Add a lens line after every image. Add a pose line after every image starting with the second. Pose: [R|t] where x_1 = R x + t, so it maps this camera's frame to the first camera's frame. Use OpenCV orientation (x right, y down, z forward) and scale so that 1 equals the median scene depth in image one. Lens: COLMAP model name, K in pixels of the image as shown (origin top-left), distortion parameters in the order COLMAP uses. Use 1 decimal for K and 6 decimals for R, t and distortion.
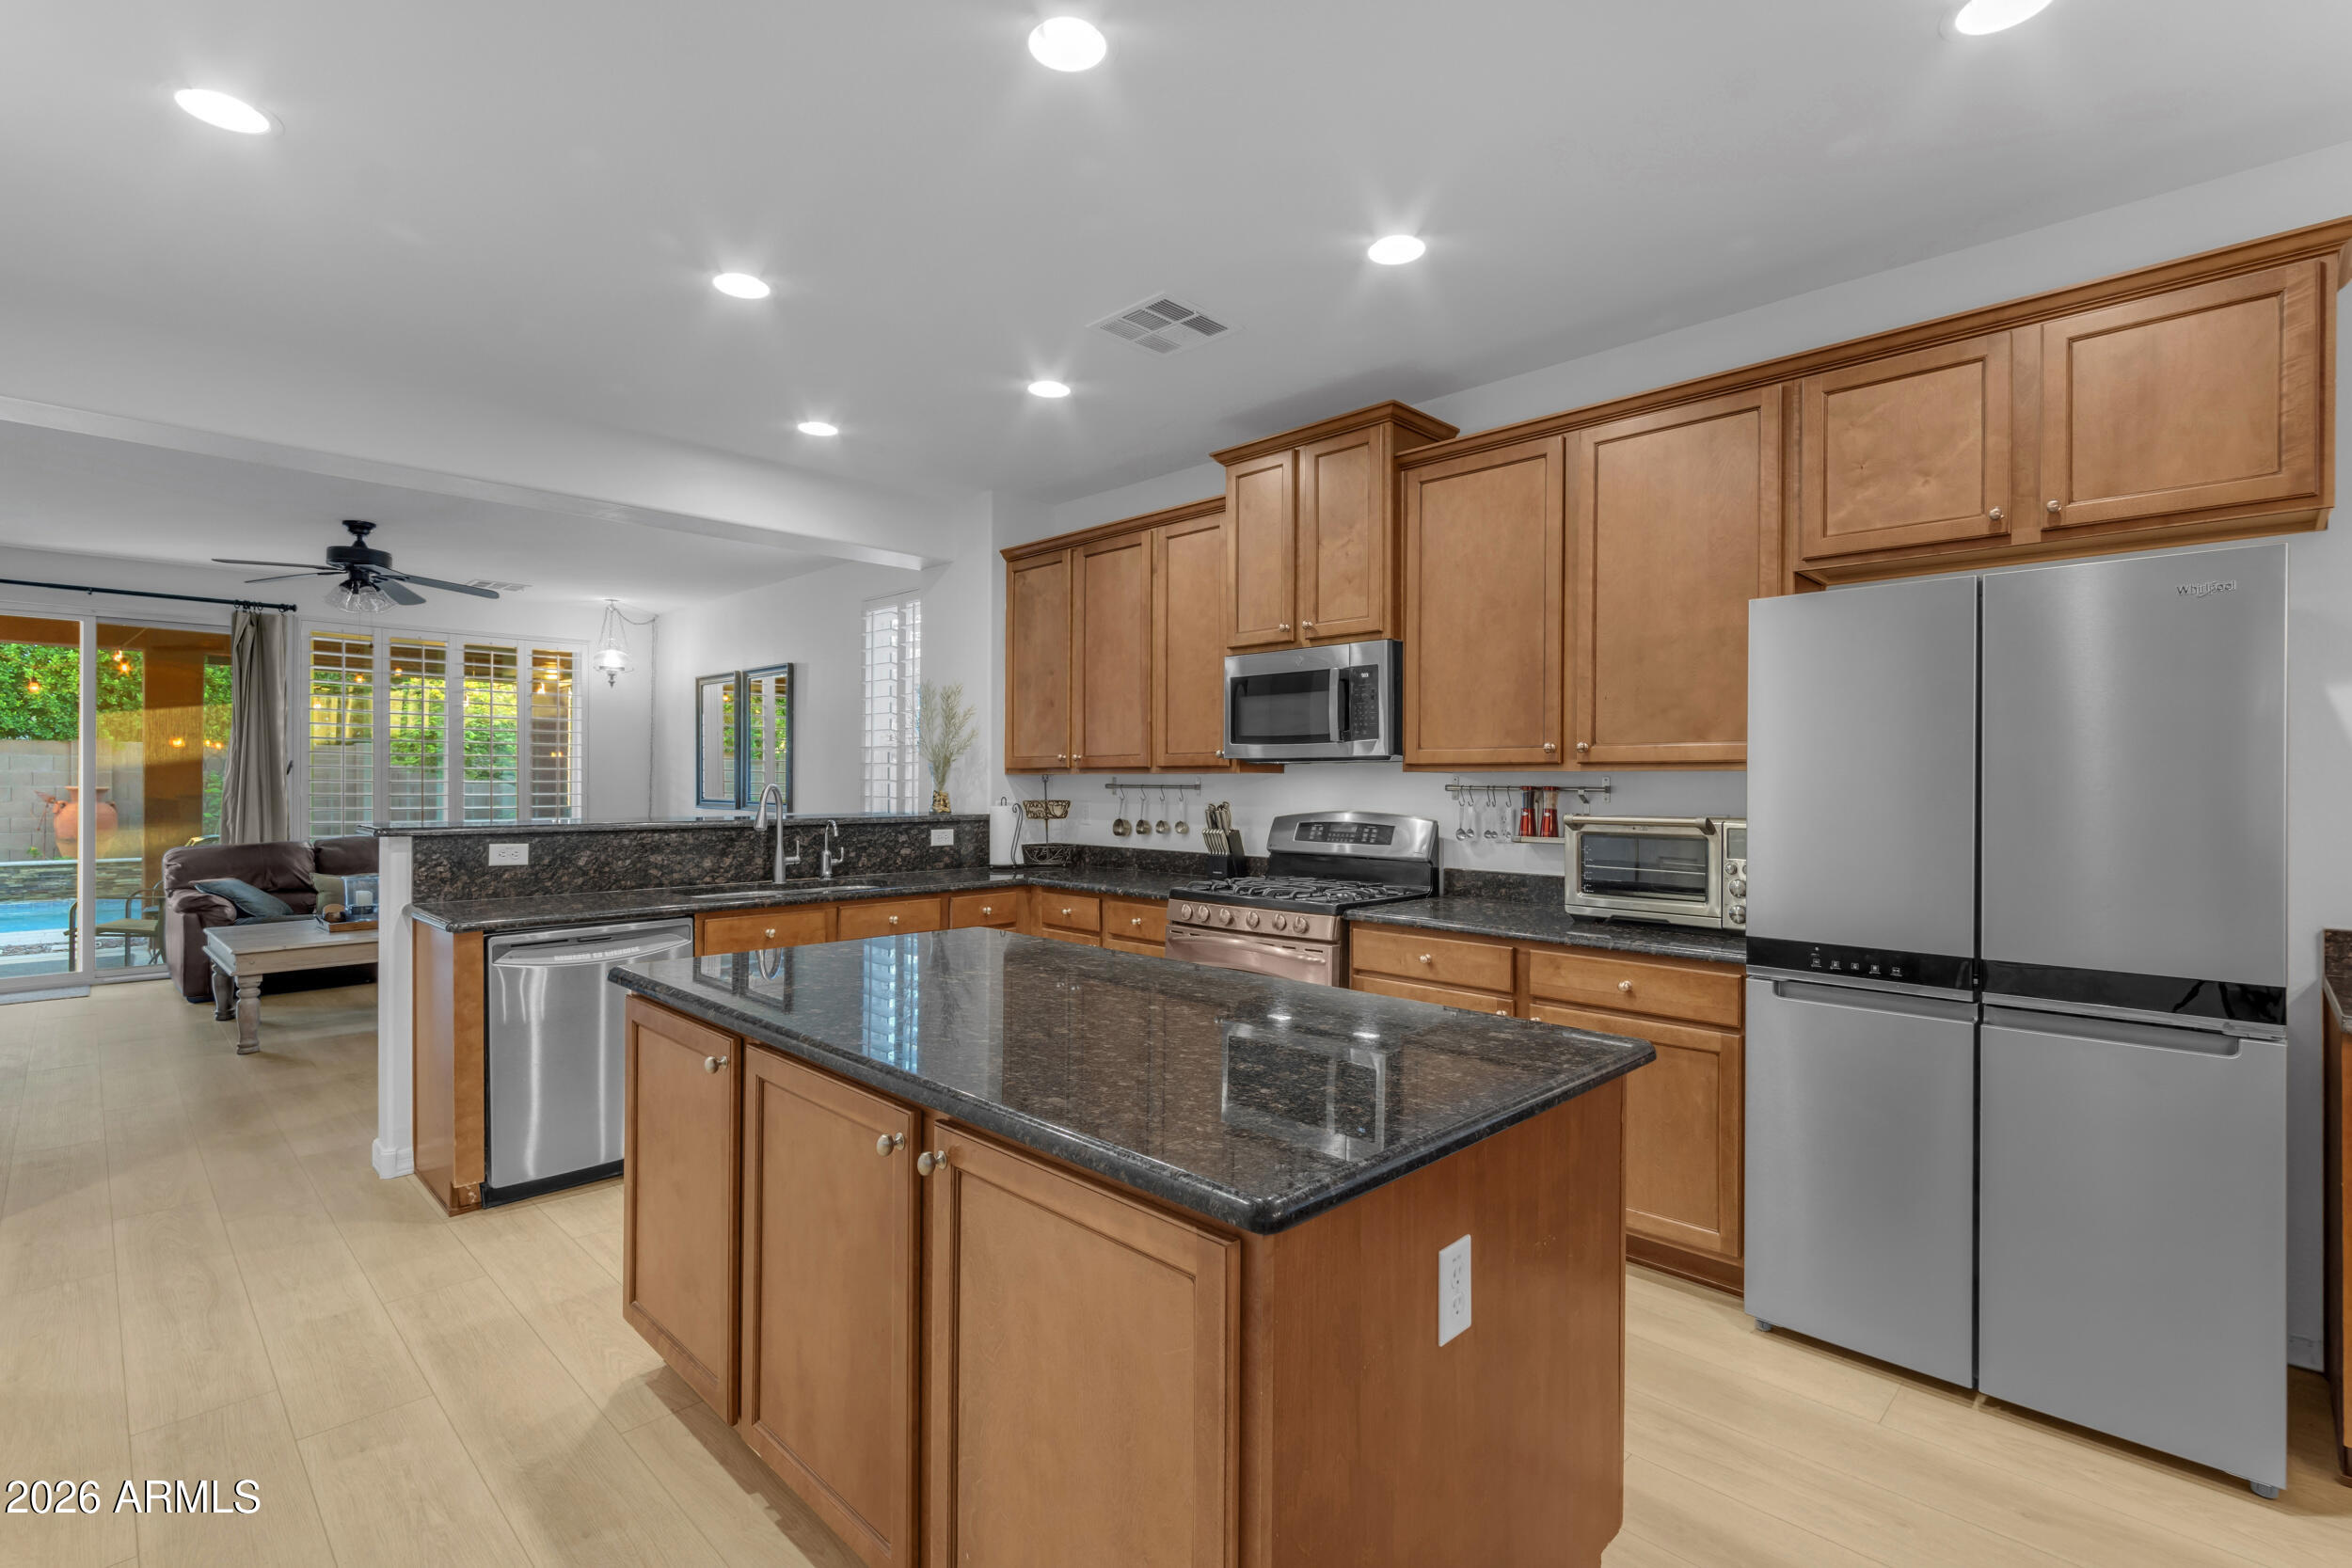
lens RADIAL K [[1082.1, 0, 1176.0], [0, 1082.1, 784.0], [0, 0, 1]] dist [0.001271, -0.000543]
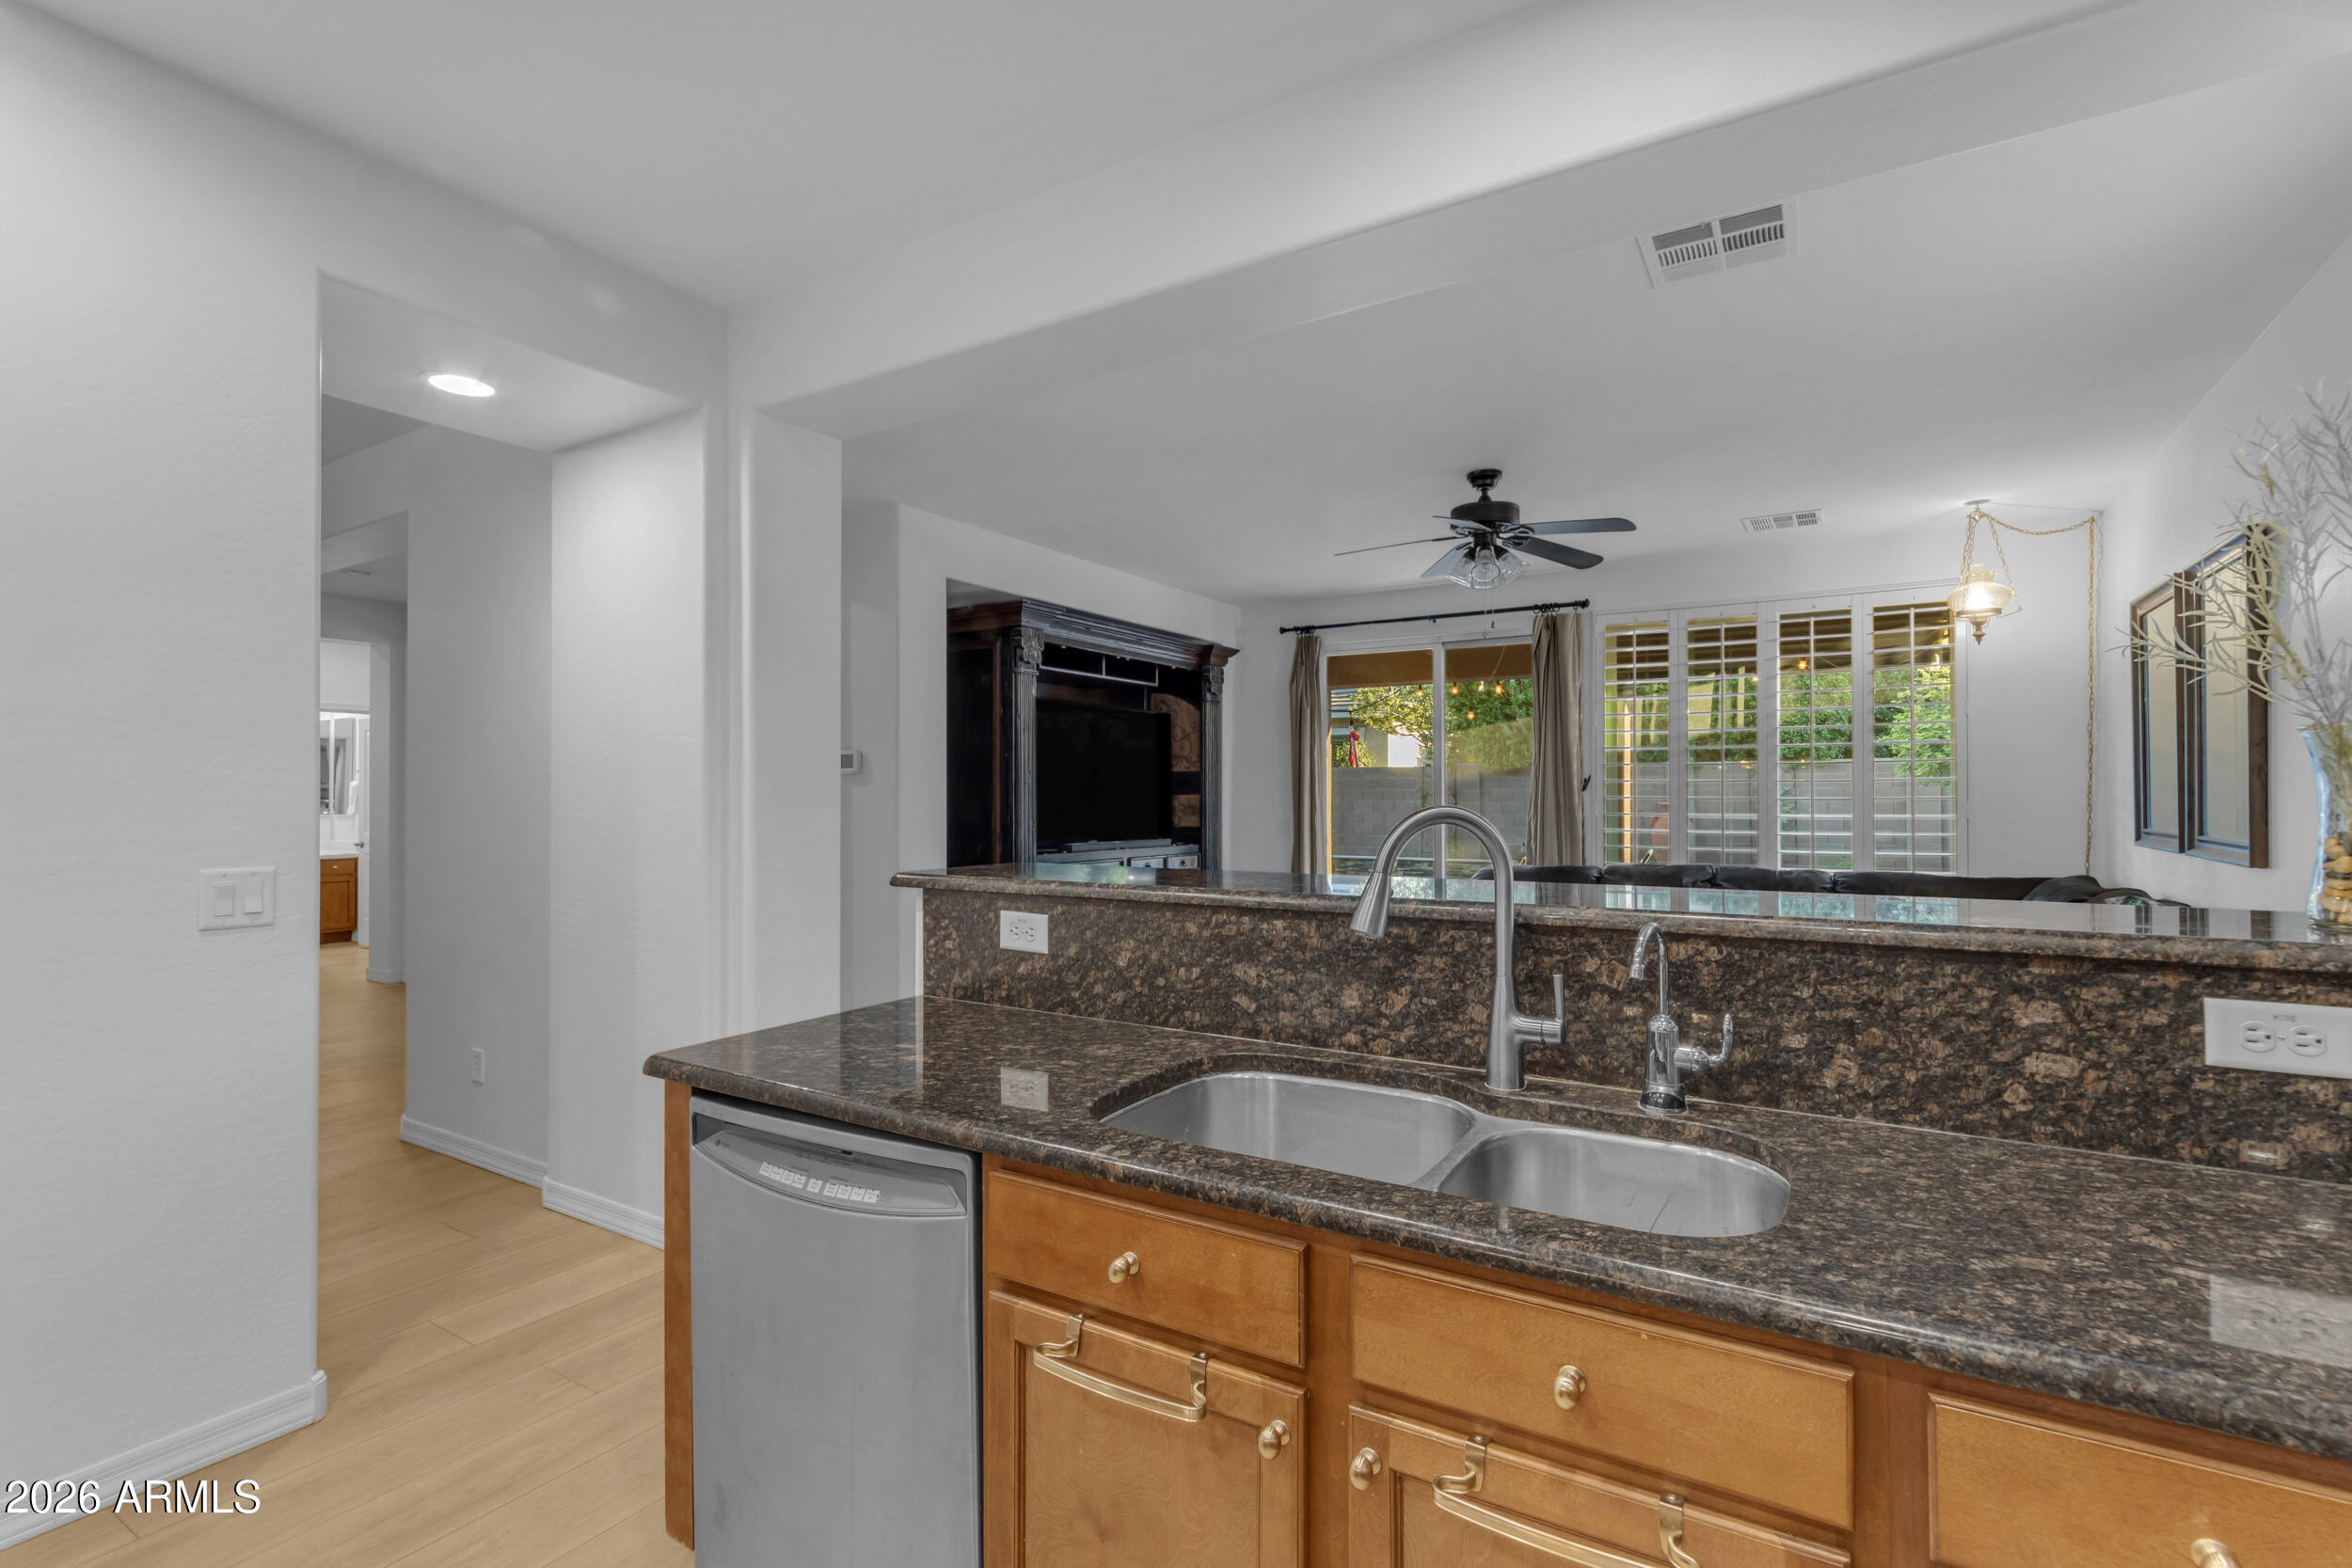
lens RADIAL K [[1082.1, 0, 1176.0], [0, 1082.1, 784.0], [0, 0, 1]] dist [0.001271, -0.000543]
pose [[0.216676, -0.015185, -0.976125, -0.043729], [0.001181, 0.999882, -0.015292, -0.002141], [0.976243, 0.002161, 0.216669, 0.814968]]
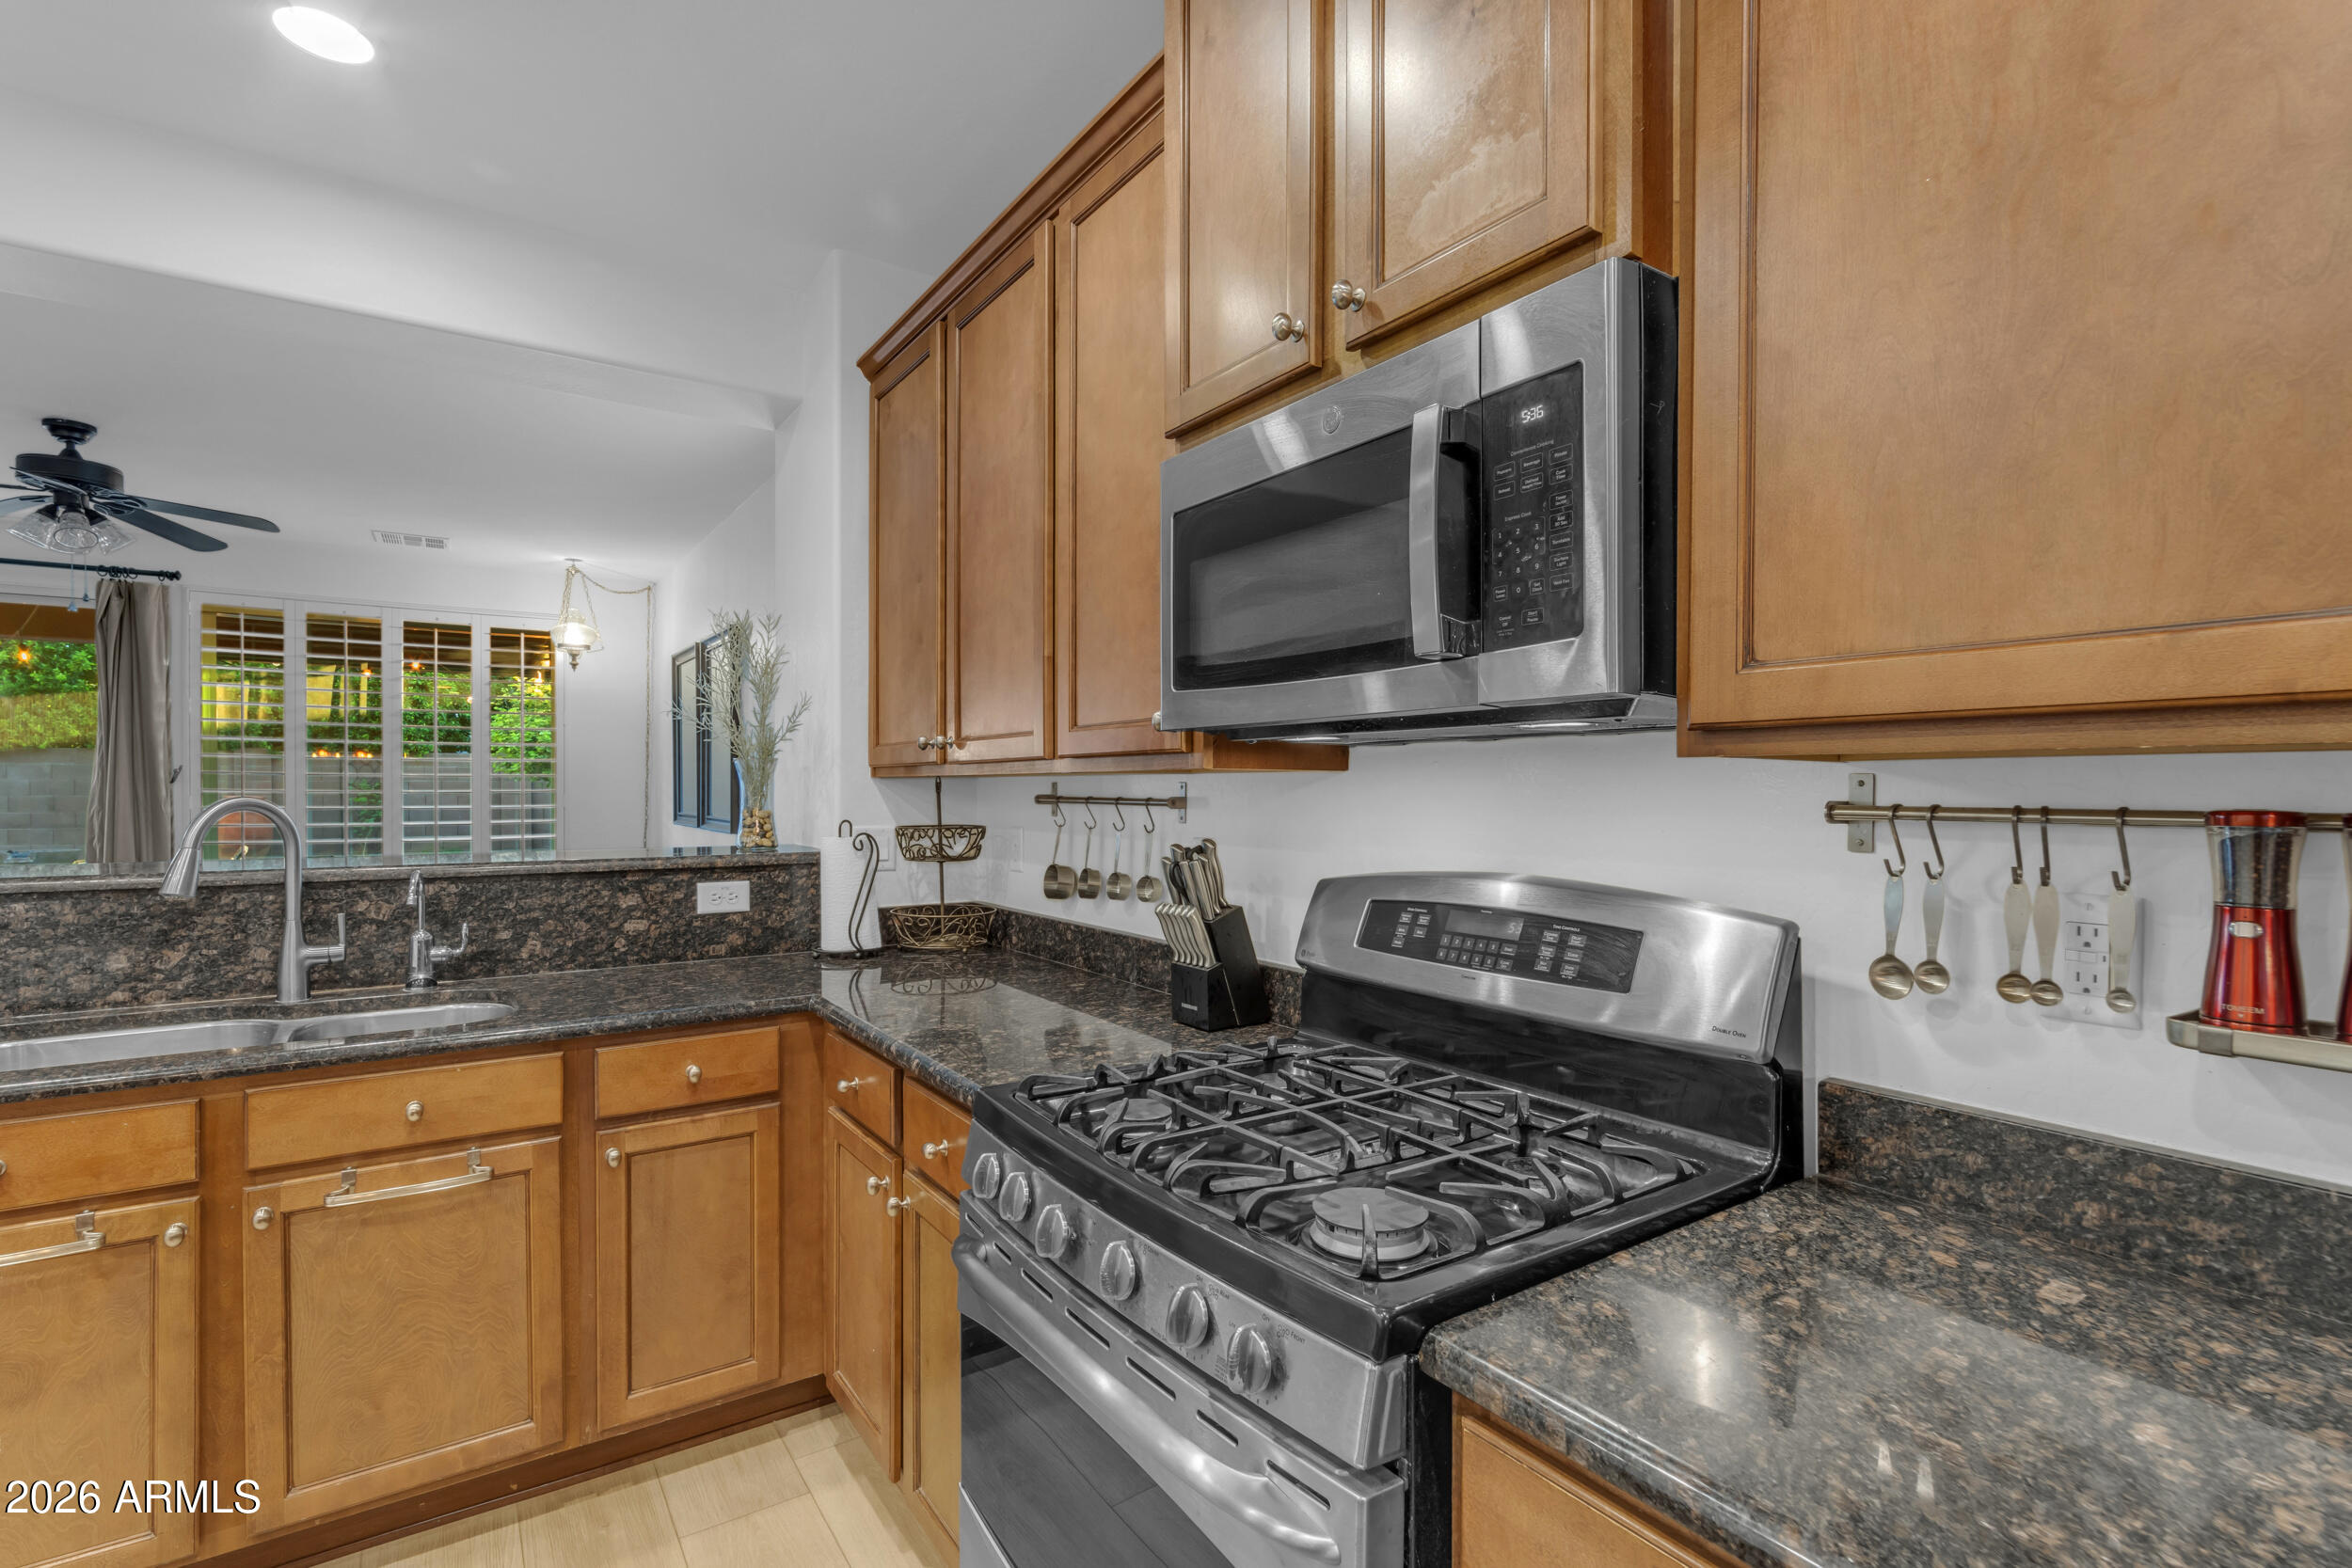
lens RADIAL K [[1087.1, 0, 1172.0], [0, 1087.1, 799.9], [0, 0, 1]] dist [0.002163, 0.000613]
pose [[0.980318, 0.000013, -0.197424, 0.117067], [0.001653, 0.999964, 0.008273, -0.002249], [0.197417, -0.008437, 0.980283, 0.595898]]
